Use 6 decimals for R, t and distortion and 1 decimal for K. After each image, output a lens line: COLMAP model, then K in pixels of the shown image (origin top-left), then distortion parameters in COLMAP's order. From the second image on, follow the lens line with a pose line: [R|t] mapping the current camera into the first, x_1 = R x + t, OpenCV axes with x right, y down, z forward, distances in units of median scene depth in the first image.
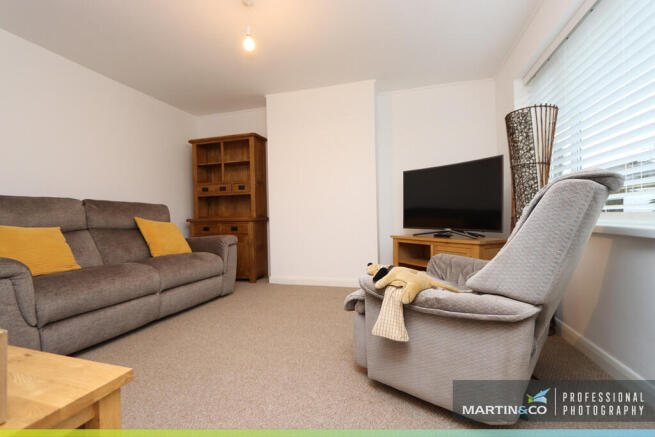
lens RADIAL K [[310.3, 0, 327.5], [0, 310.3, 218.5], [0, 0, 1]] dist [-0.000560, -0.000059]
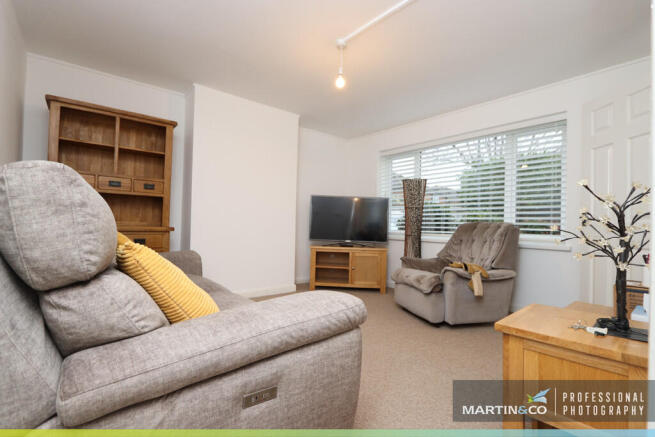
lens RADIAL K [[310.4, 0, 327.5], [0, 310.4, 218.5], [0, 0, 1]] dist [-0.000127, -0.000046]
pose [[0.547195, 0.056000, 0.835130, -0.748604], [-0.026751, 0.998420, -0.049422, 0.003424], [-0.836577, 0.004702, 0.547829, 0.254856]]
